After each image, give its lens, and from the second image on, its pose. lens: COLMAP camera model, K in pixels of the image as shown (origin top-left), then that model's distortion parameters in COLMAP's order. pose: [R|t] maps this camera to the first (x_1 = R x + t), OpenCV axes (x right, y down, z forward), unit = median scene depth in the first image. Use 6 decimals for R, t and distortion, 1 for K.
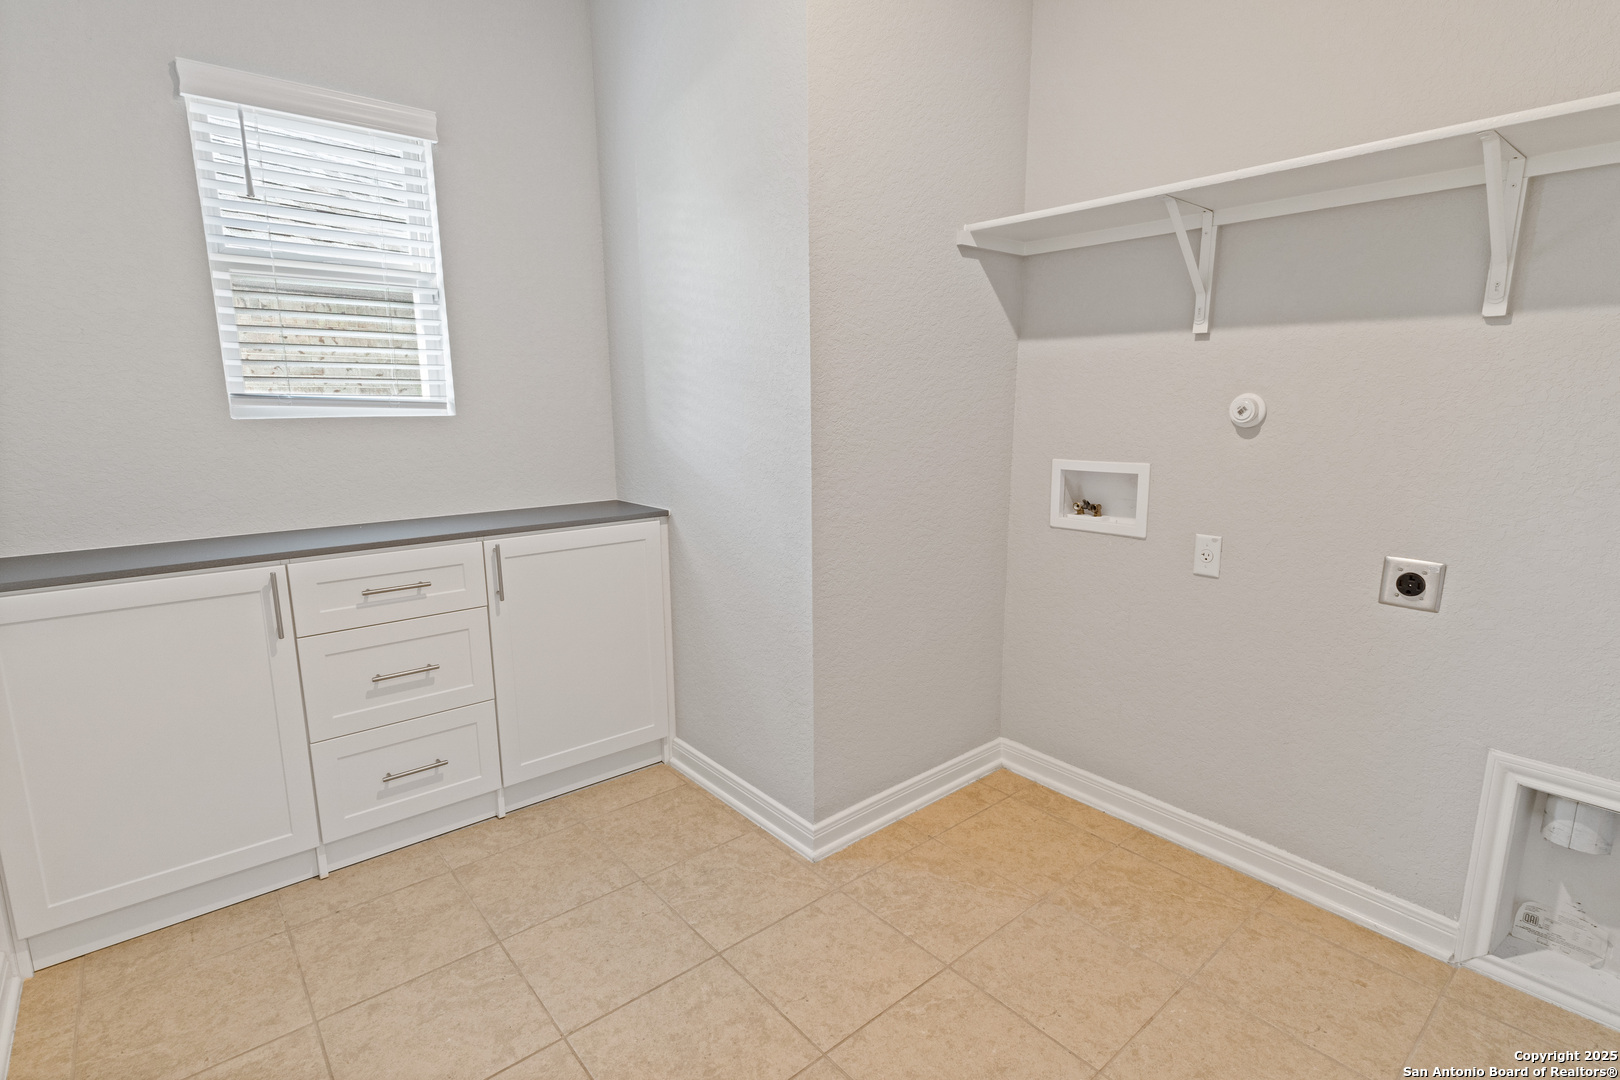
lens RADIAL K [[783.1, 0, 815.9], [0, 783.1, 546.7], [0, 0, 1]] dist [0.001496, -0.000157]
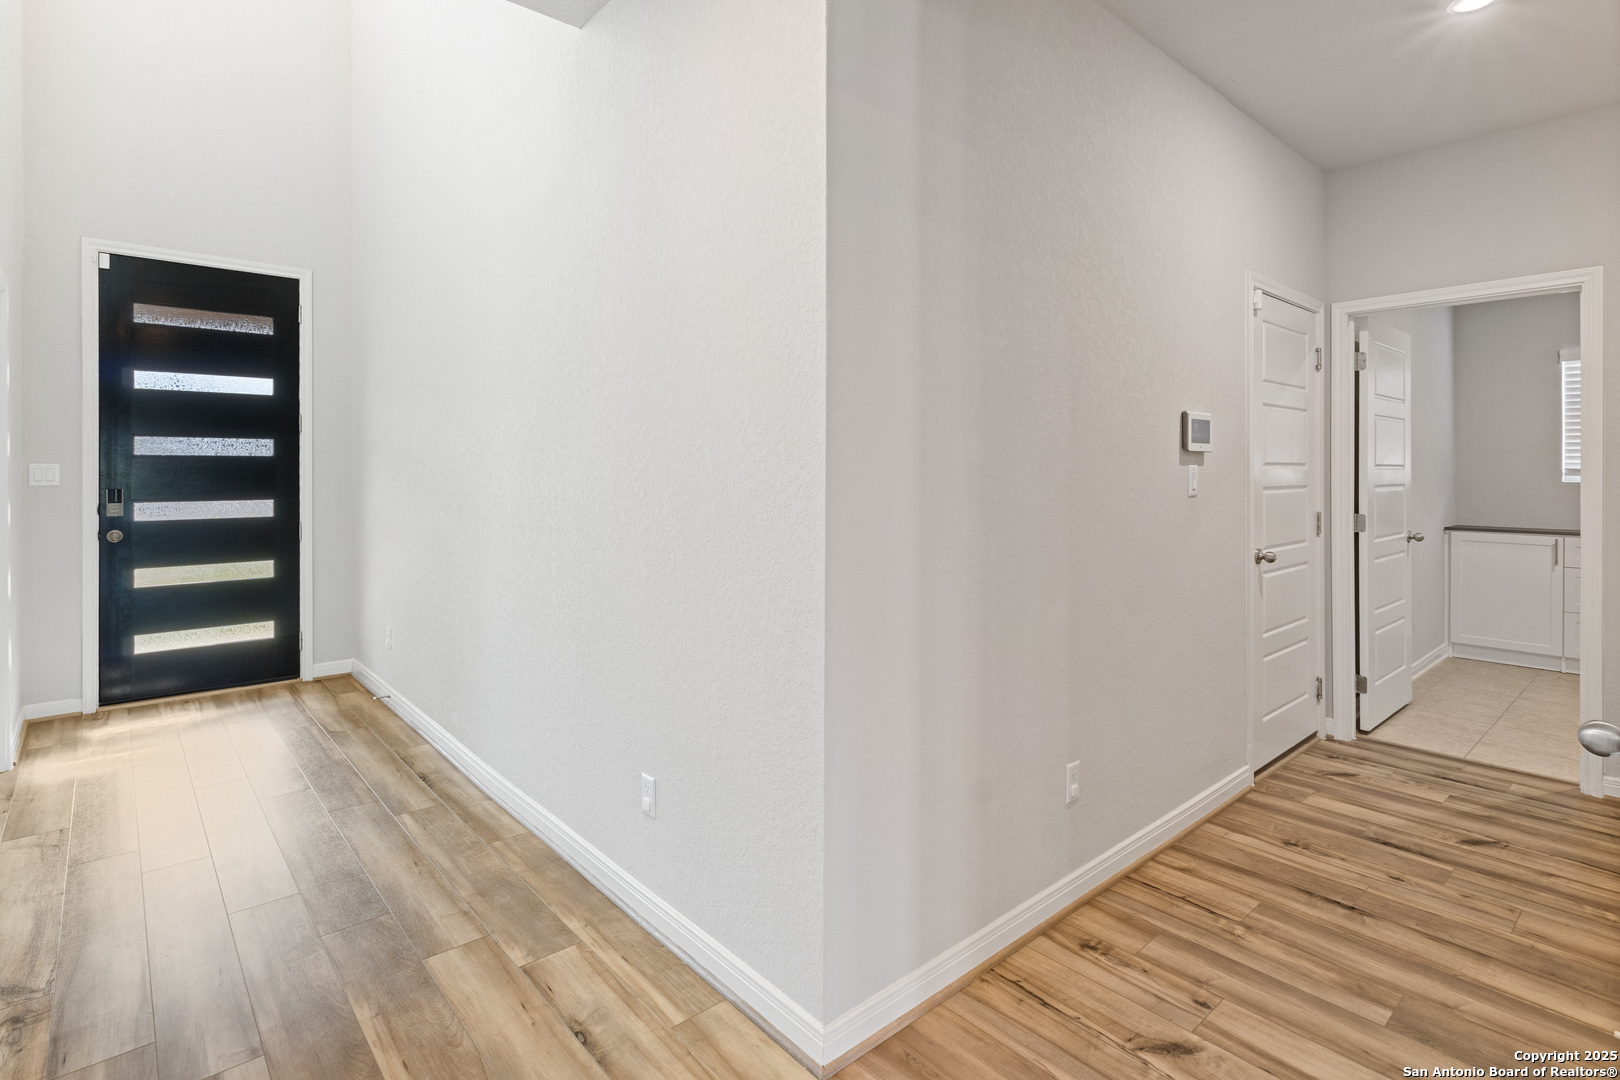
lens RADIAL K [[798.8, 0, 812.3], [0, 798.8, 454.3], [0, 0, 1]] dist [0.001122, -0.001307]
pose [[0.021221, -0.014054, -0.999676, 1.699970], [-0.193064, 0.981023, -0.017890, 0.248163], [0.980957, 0.193381, 0.018105, -1.364485]]
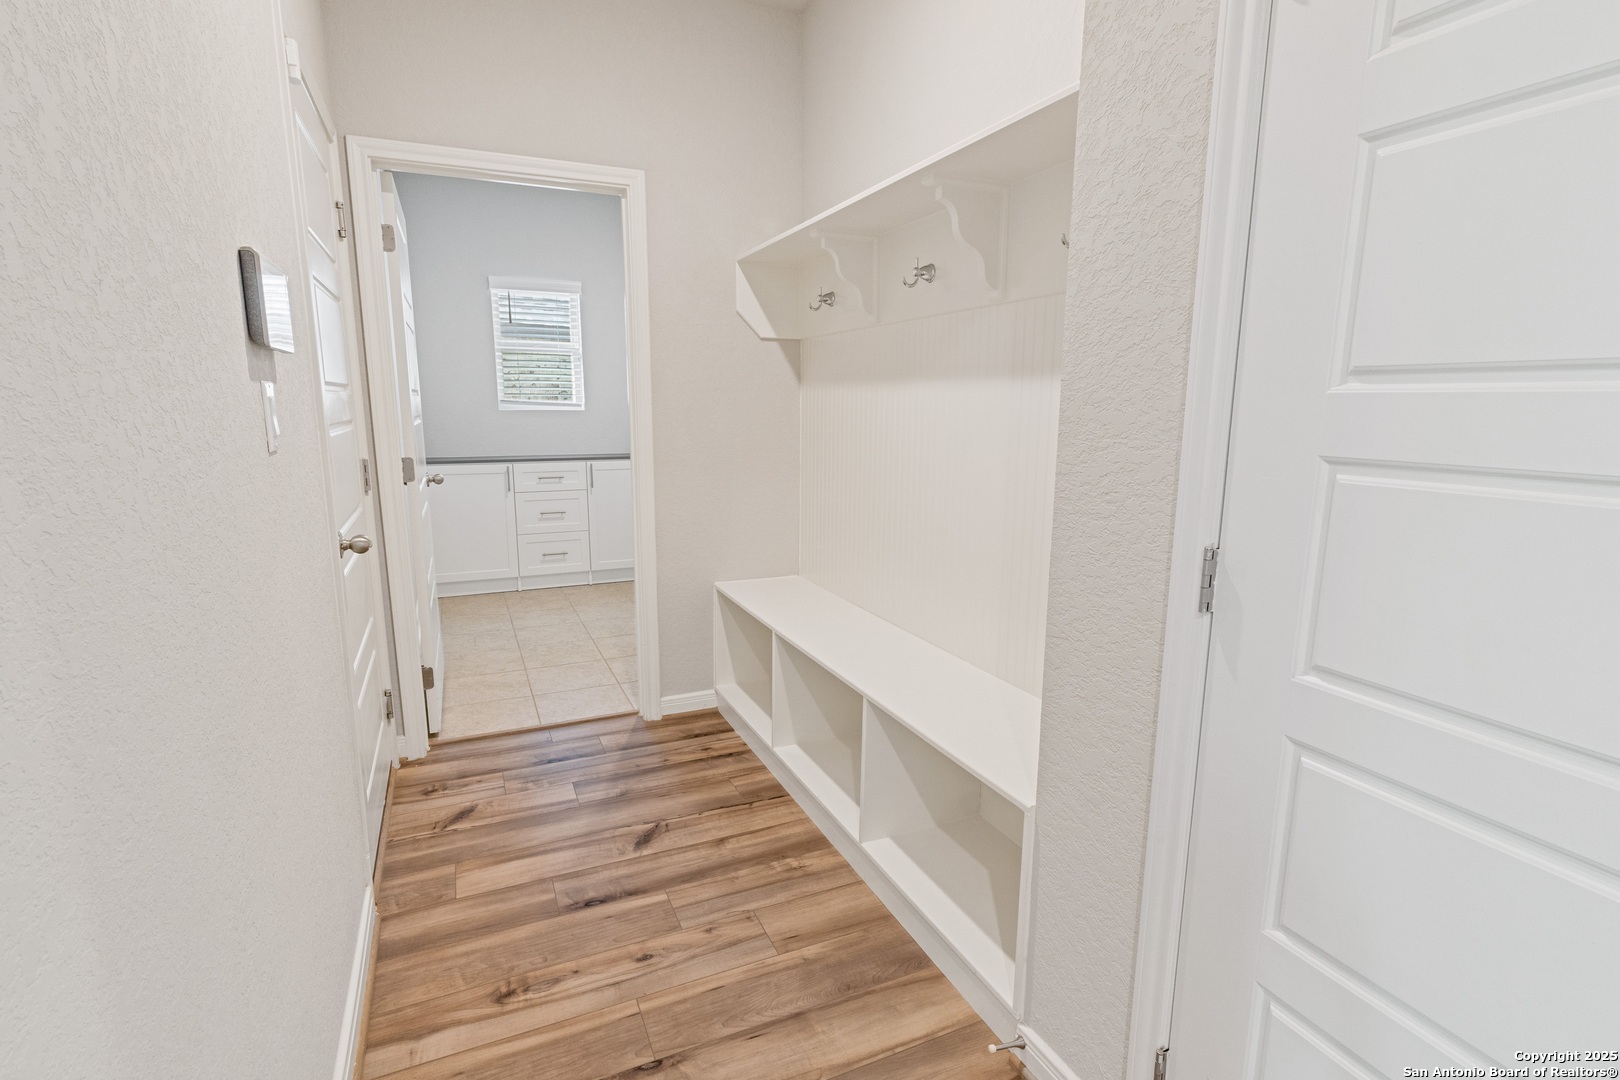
lens RADIAL K [[783.1, 0, 815.9], [0, 783.1, 546.7], [0, 0, 1]] dist [0.001496, -0.000157]
pose [[0.962851, 0.056843, -0.263984, 0.931263], [-0.058852, 0.998267, 0.000298, 0.216552], [0.263544, 0.015249, 0.964527, -1.163108]]
